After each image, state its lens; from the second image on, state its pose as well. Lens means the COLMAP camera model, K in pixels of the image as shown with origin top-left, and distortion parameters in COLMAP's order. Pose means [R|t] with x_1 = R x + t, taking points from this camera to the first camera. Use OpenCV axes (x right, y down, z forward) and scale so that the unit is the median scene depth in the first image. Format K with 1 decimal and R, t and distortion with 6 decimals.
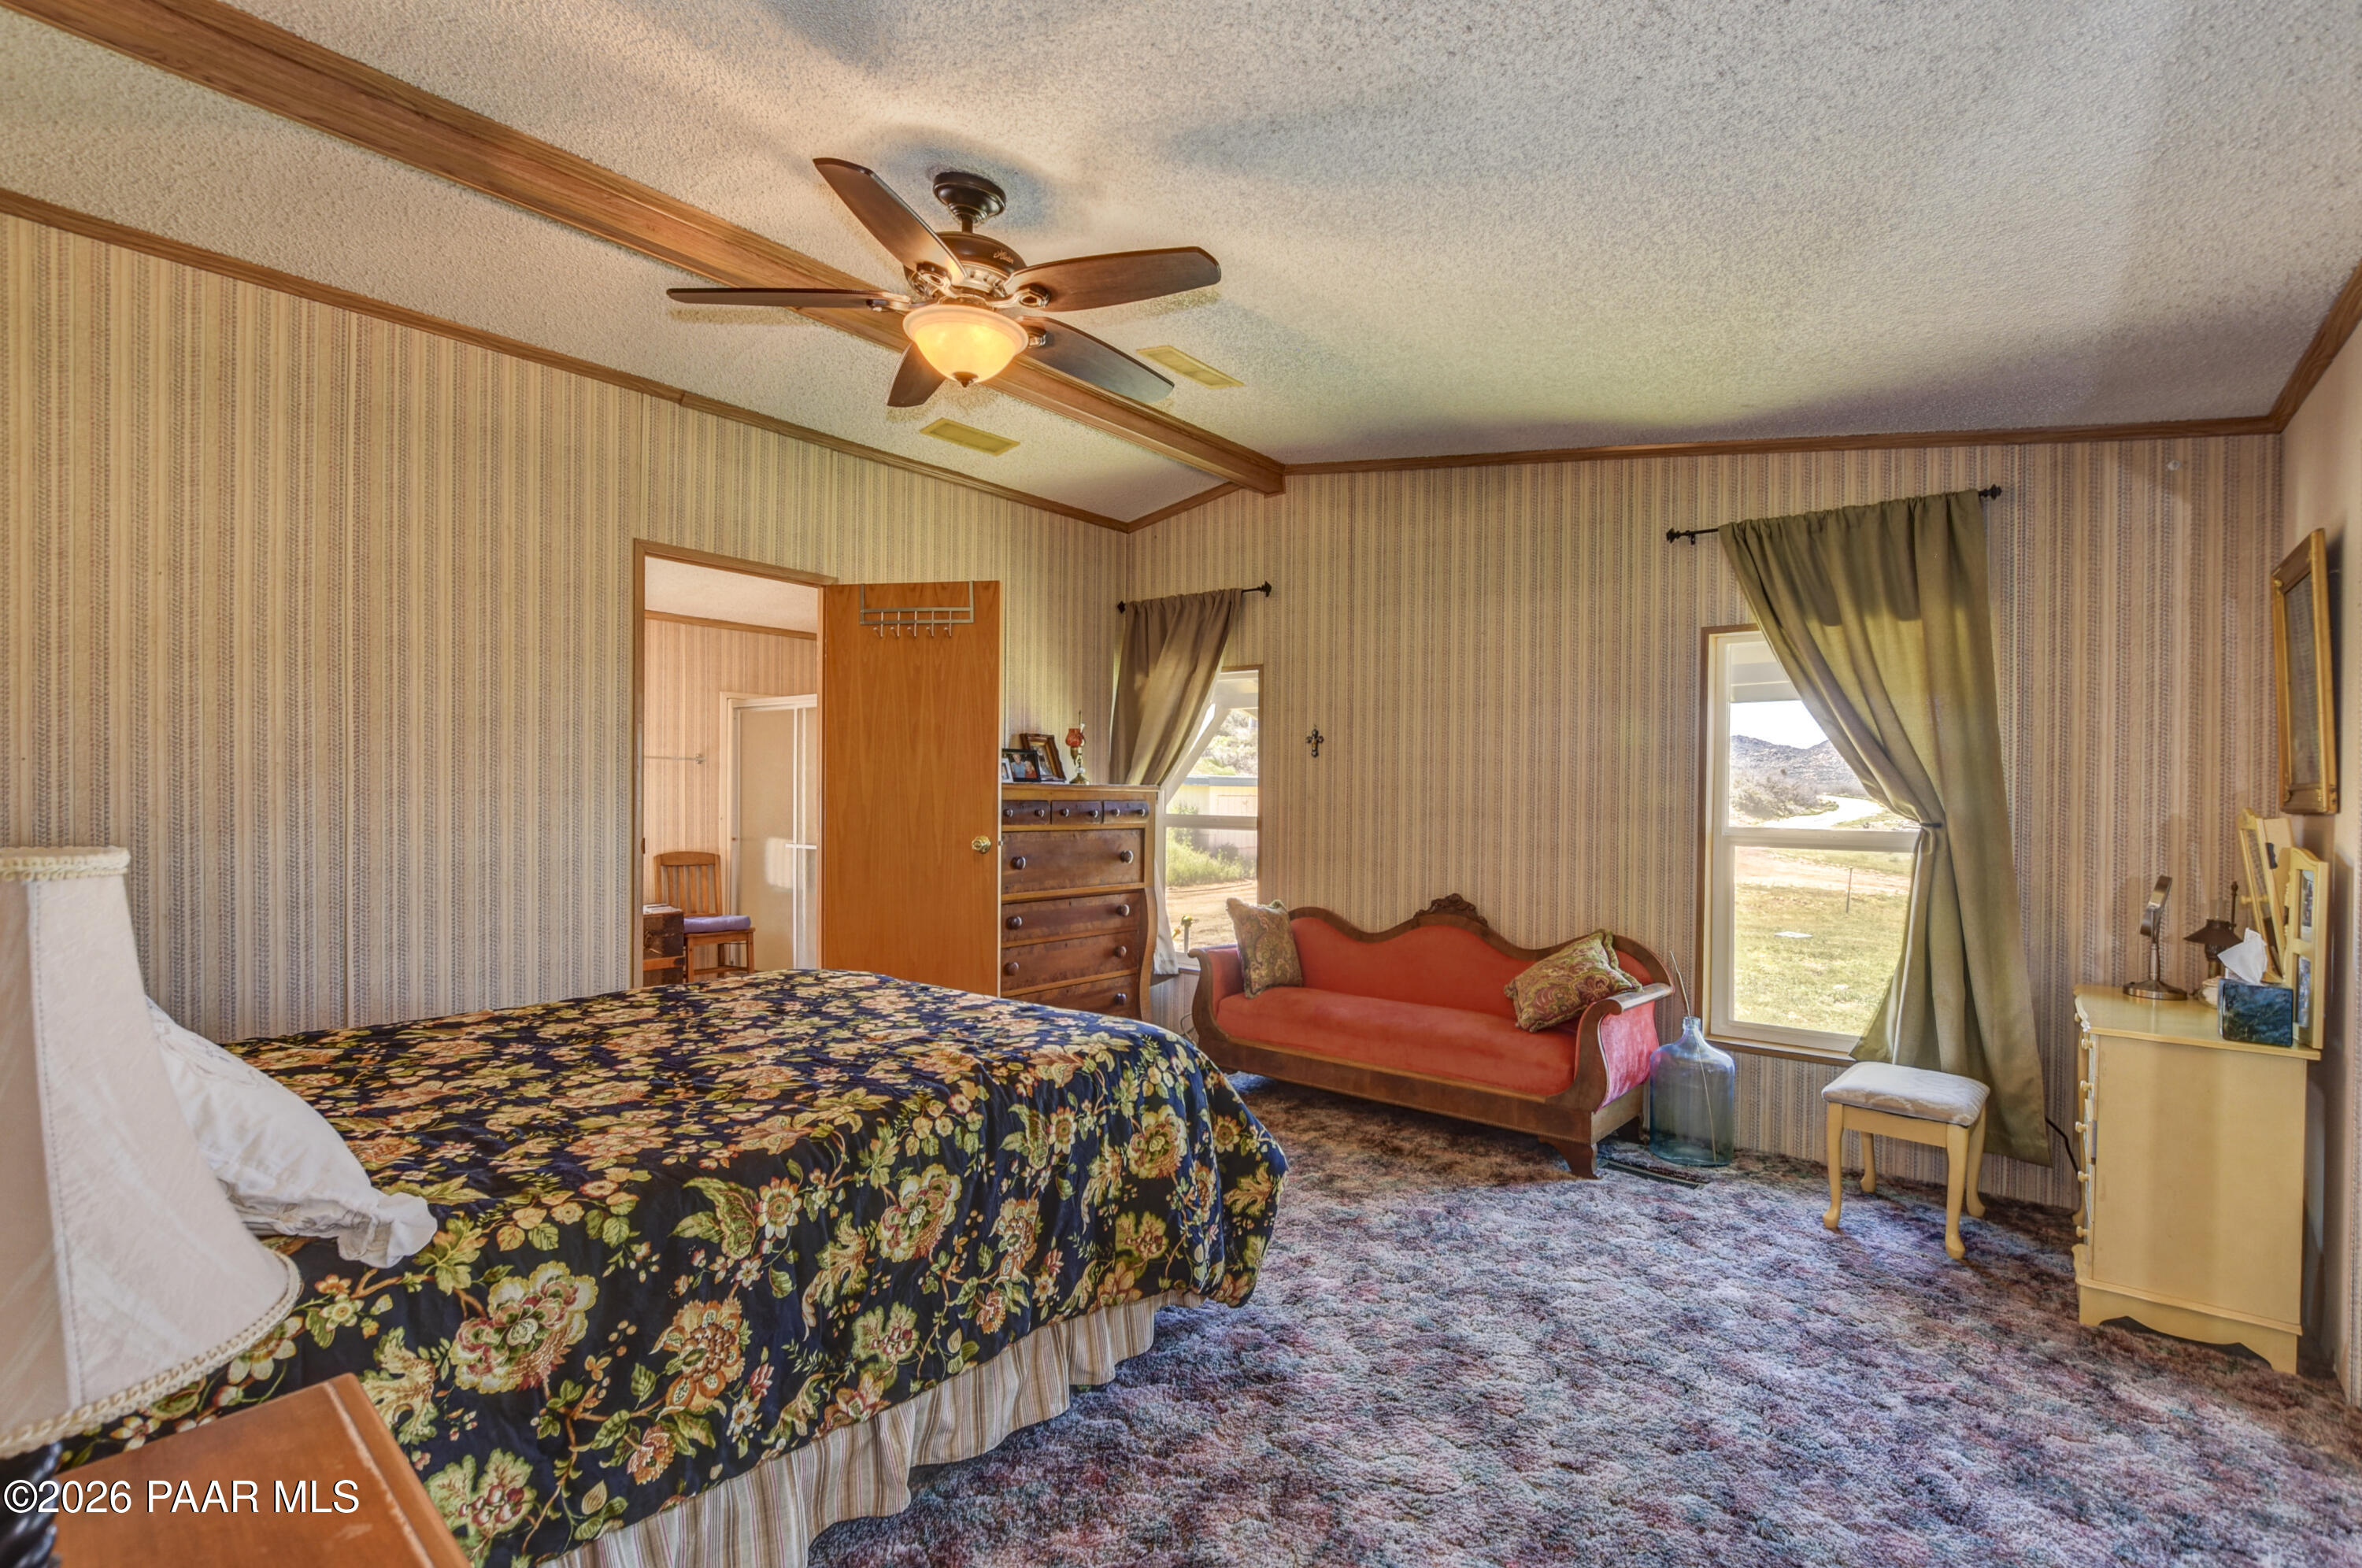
lens RADIAL K [[1051.7, 0, 1181.7], [0, 1051.7, 793.7], [0, 0, 1]] dist [-0.019111, 0.001158]
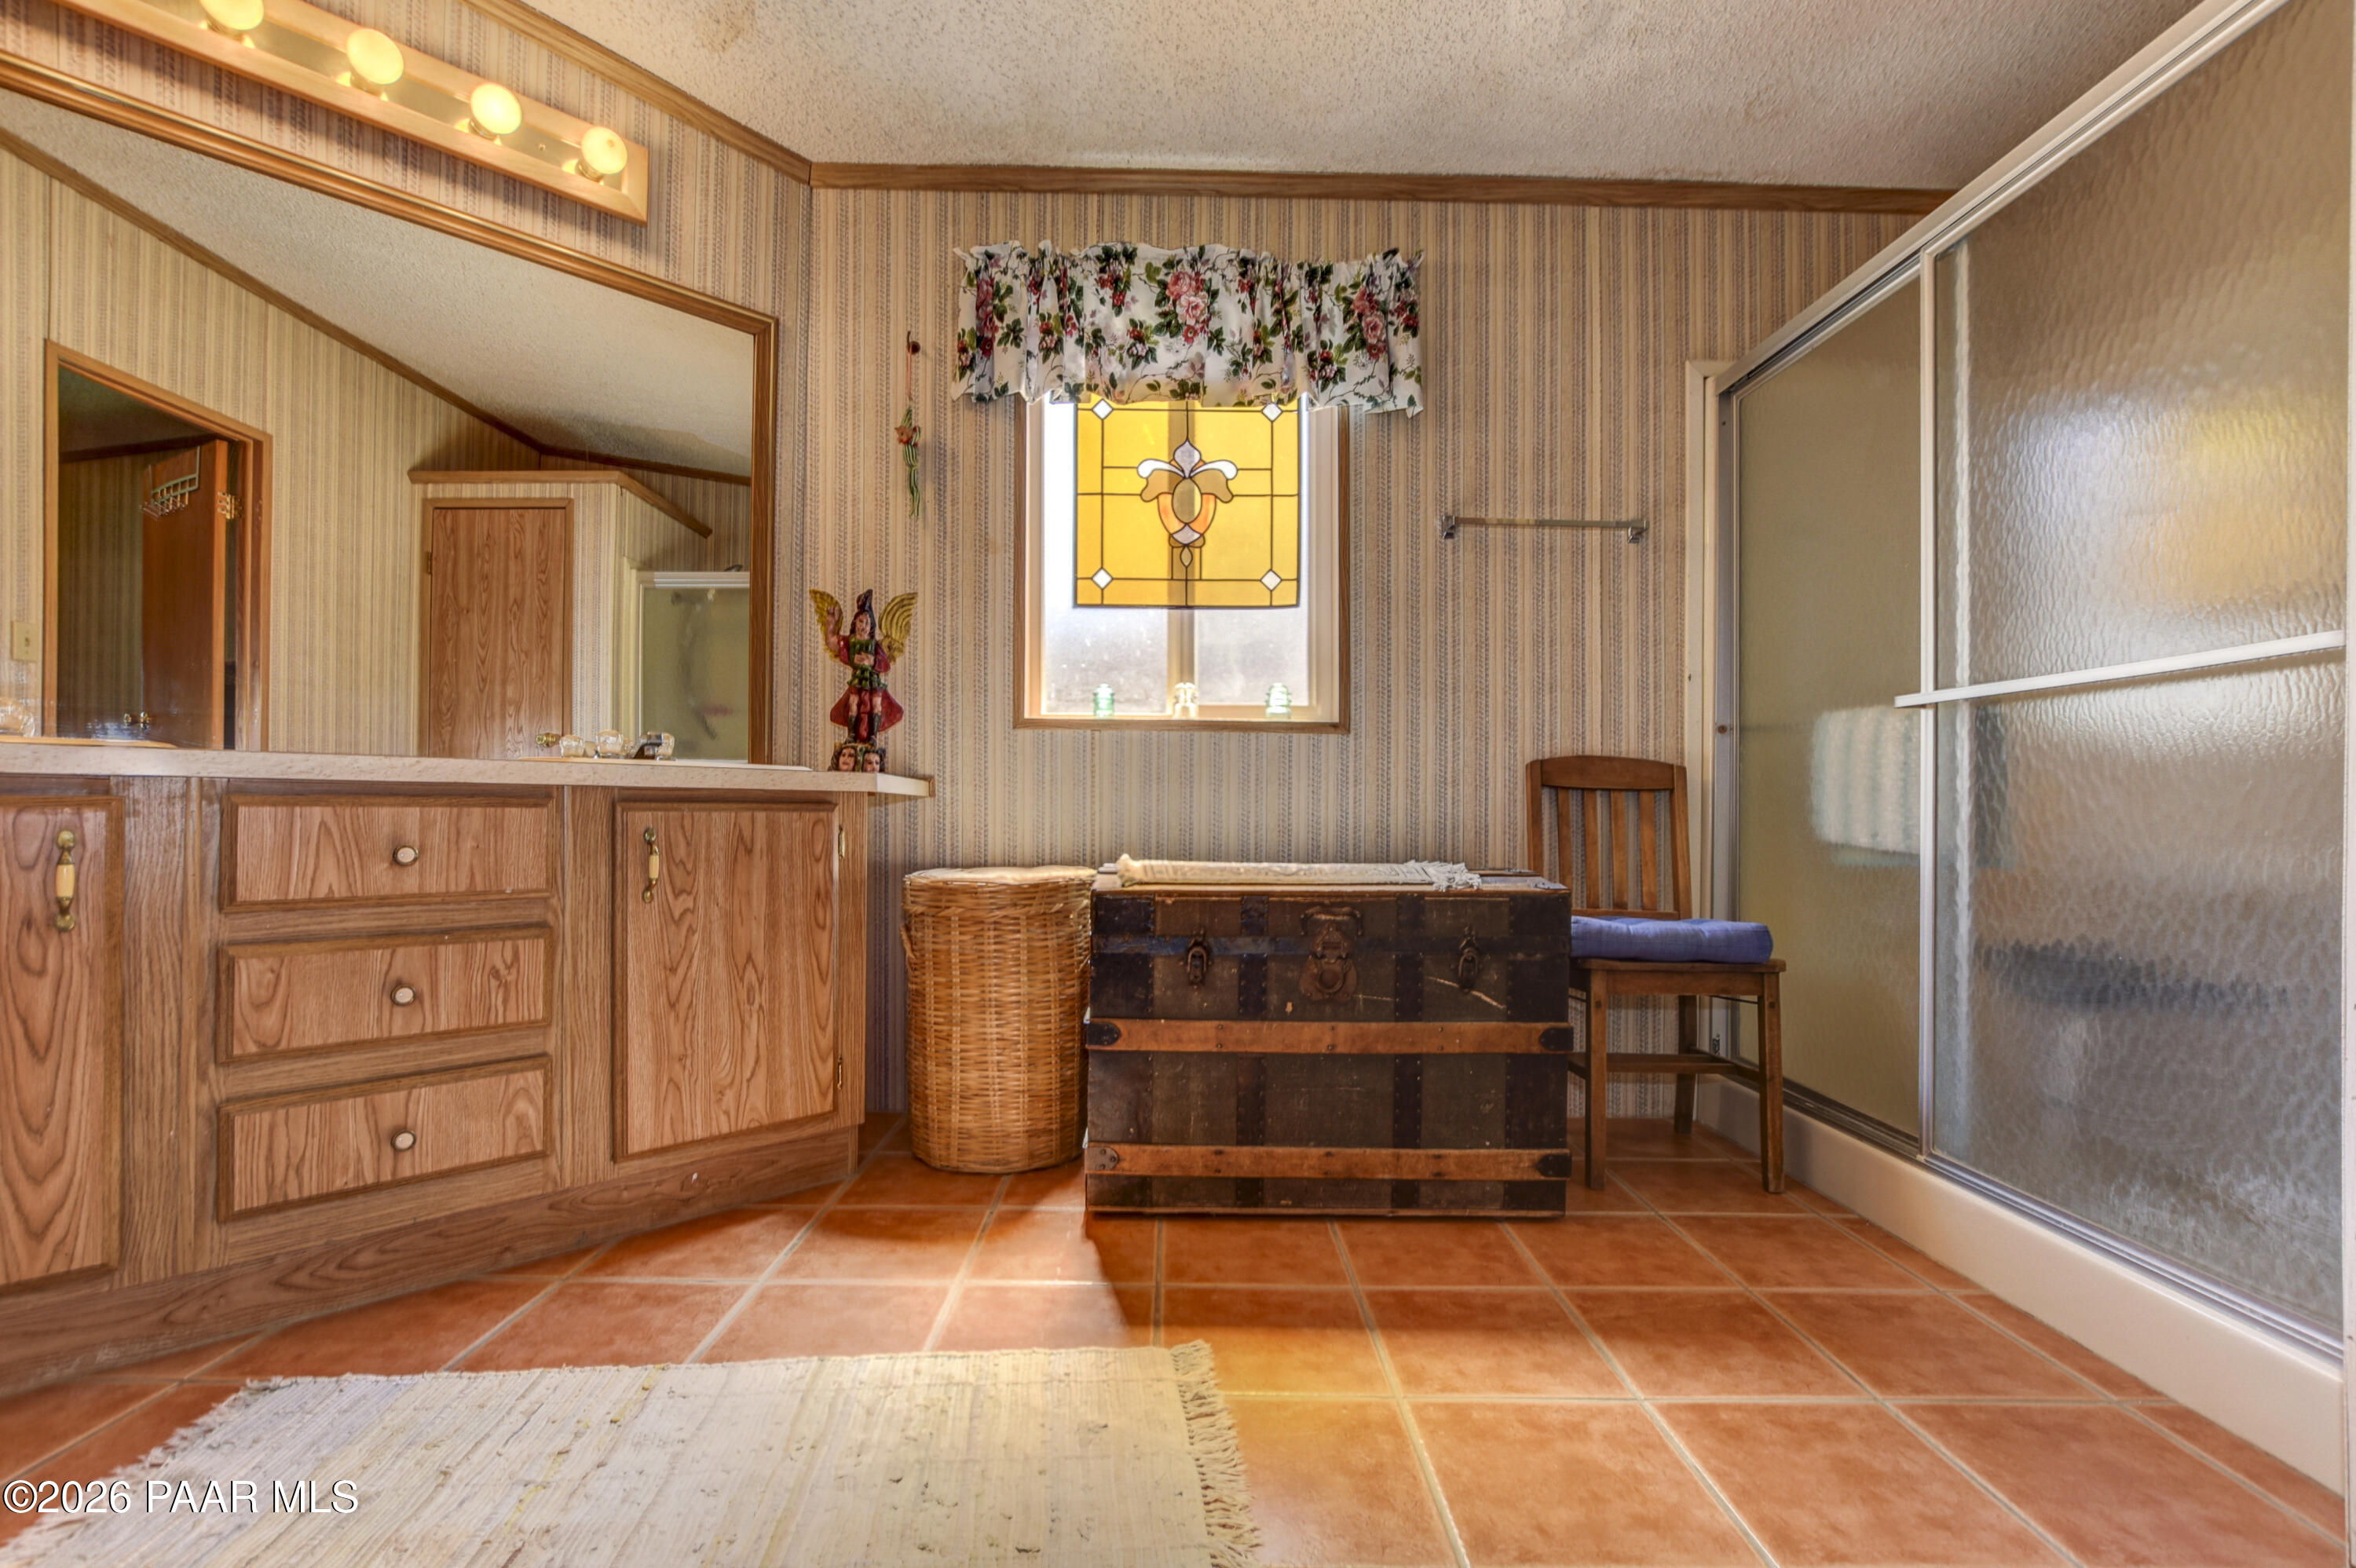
lens RADIAL K [[1049.0, 0, 1175.3], [0, 1049.0, 790.4], [0, 0, 1]] dist [-0.019111, 0.001158]
pose [[0.633414, -0.004690, -0.773798, -0.266526], [-0.005944, 0.999923, -0.010926, 0.075982], [0.773790, 0.011521, 0.633338, 0.621352]]
